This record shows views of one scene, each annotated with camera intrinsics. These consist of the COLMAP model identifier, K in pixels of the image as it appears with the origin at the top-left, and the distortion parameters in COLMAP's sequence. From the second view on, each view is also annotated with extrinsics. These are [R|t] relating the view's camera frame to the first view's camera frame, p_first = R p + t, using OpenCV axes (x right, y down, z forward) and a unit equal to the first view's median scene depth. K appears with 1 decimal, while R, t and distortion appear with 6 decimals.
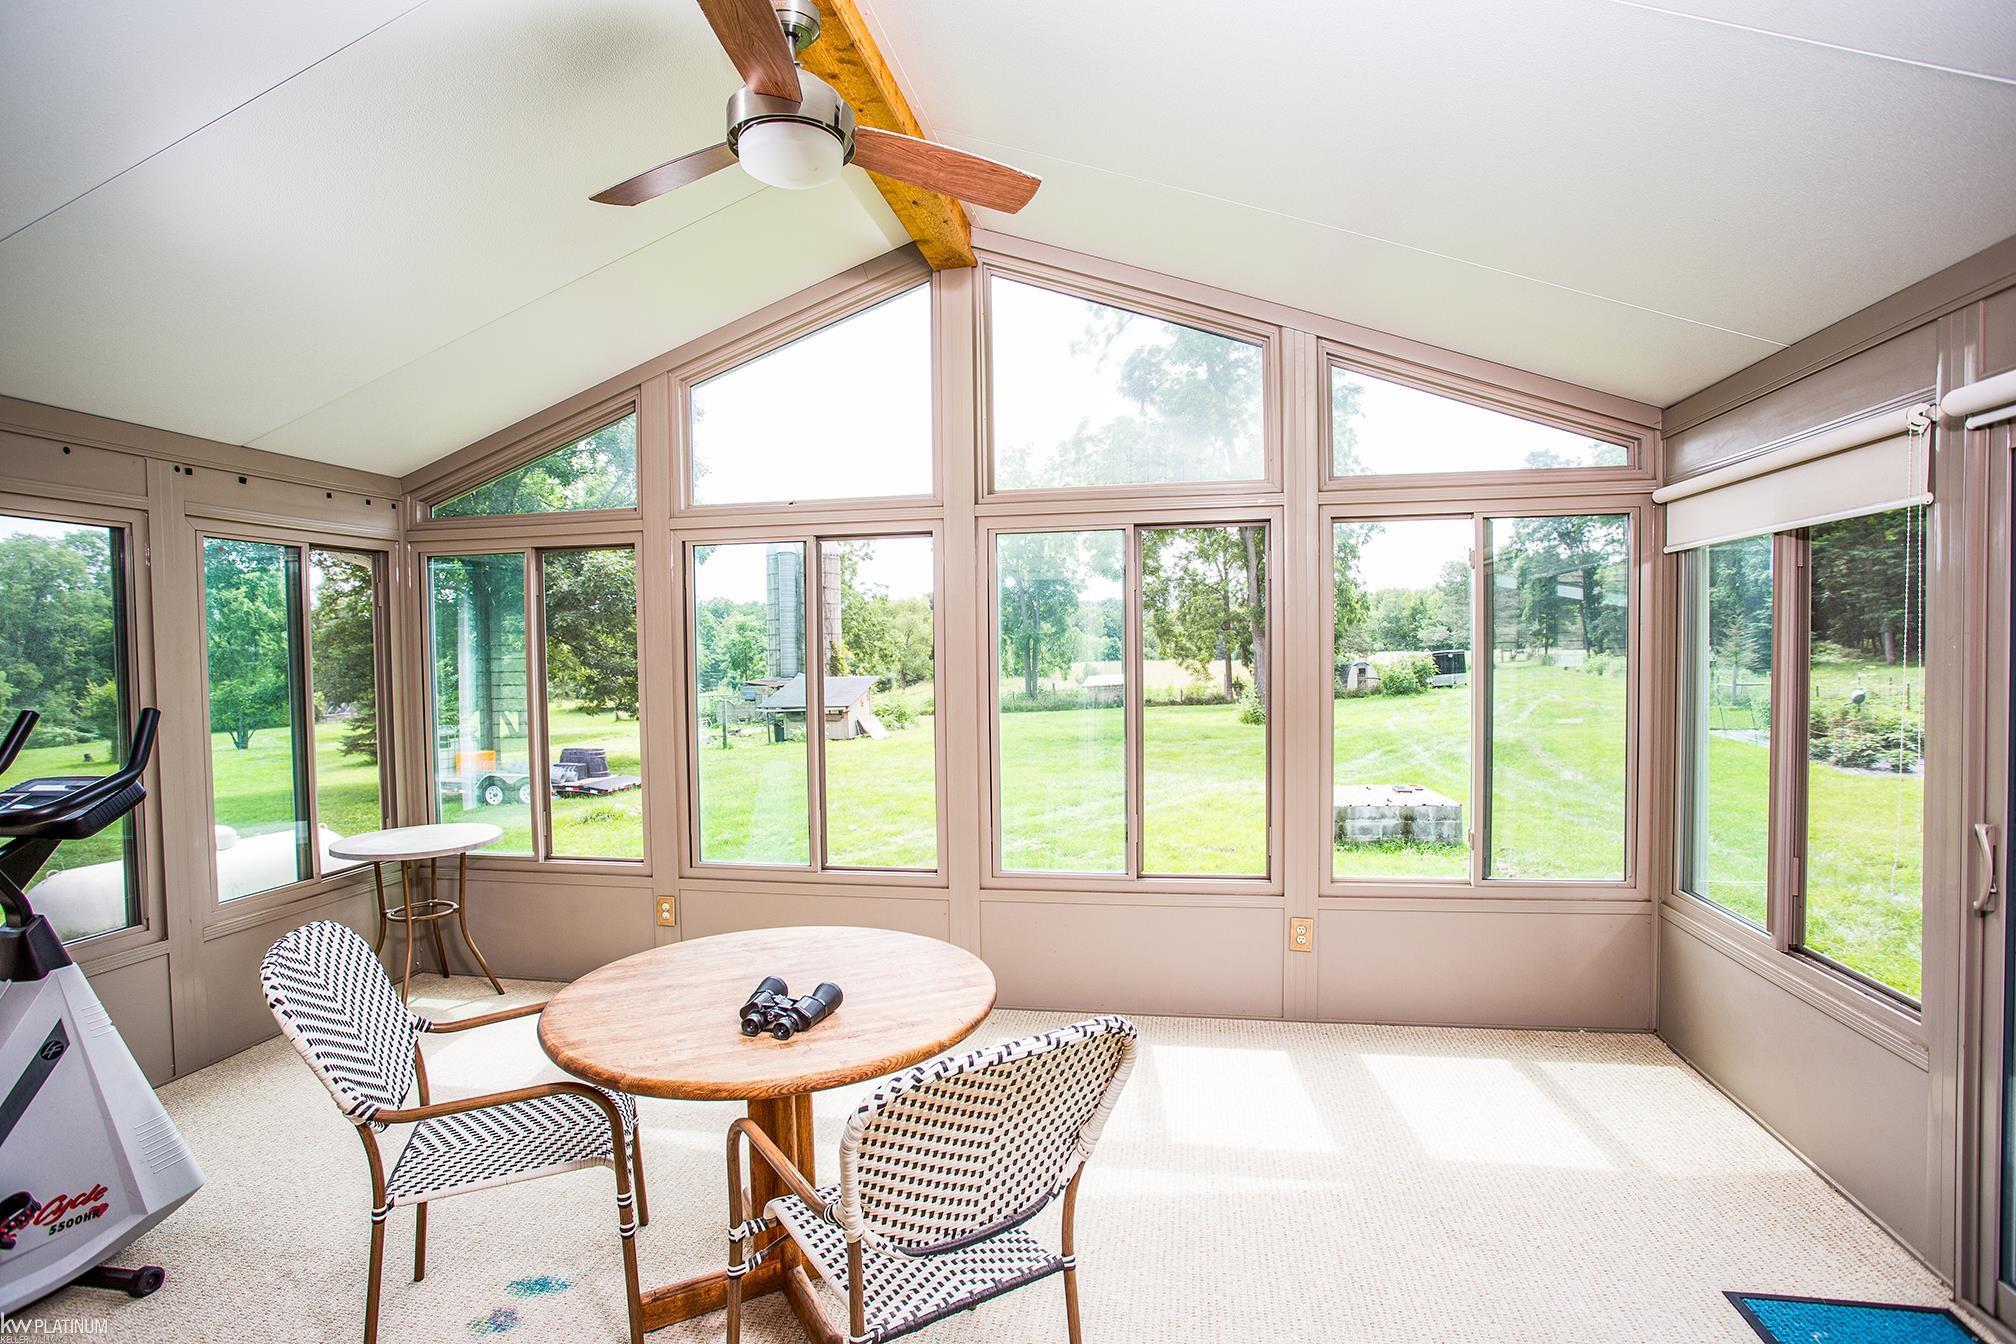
lens RADIAL K [[1044.3, 0, 1008.8], [0, 1044.3, 640.8], [0, 0, 1]] dist [0.000349, 0.000104]
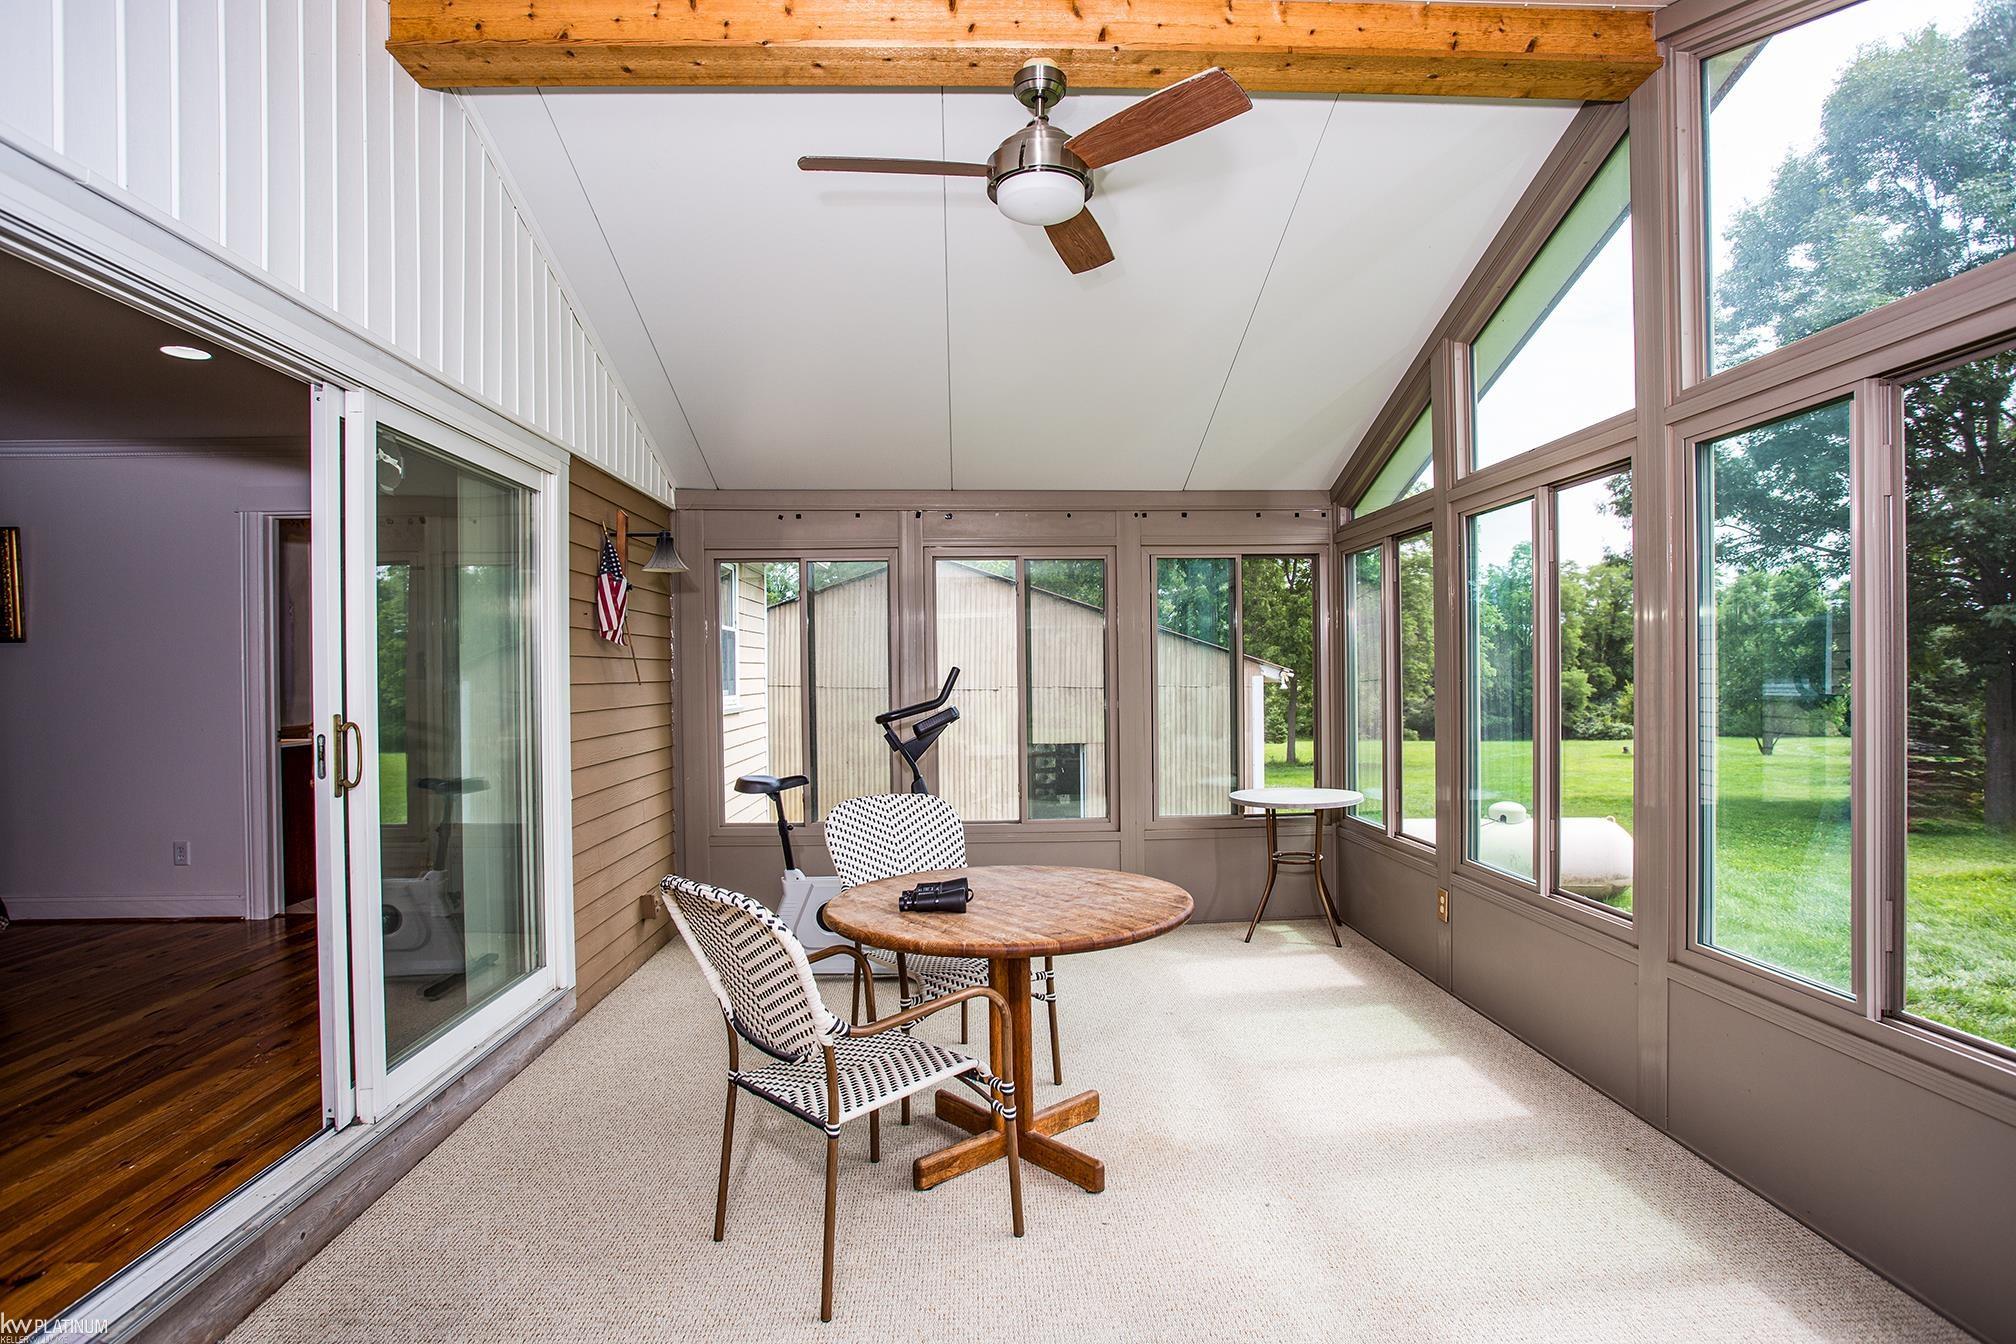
lens RADIAL K [[1107.8, 0, 1008.0], [0, 1107.8, 672.0], [0, 0, 1]] dist [-0.001162, -0.000089]
pose [[0.202042, 0.008718, -0.979338, 0.560112], [0.009447, 0.999897, 0.010850, 0.030600], [0.979331, -0.011443, 0.201939, 0.406110]]
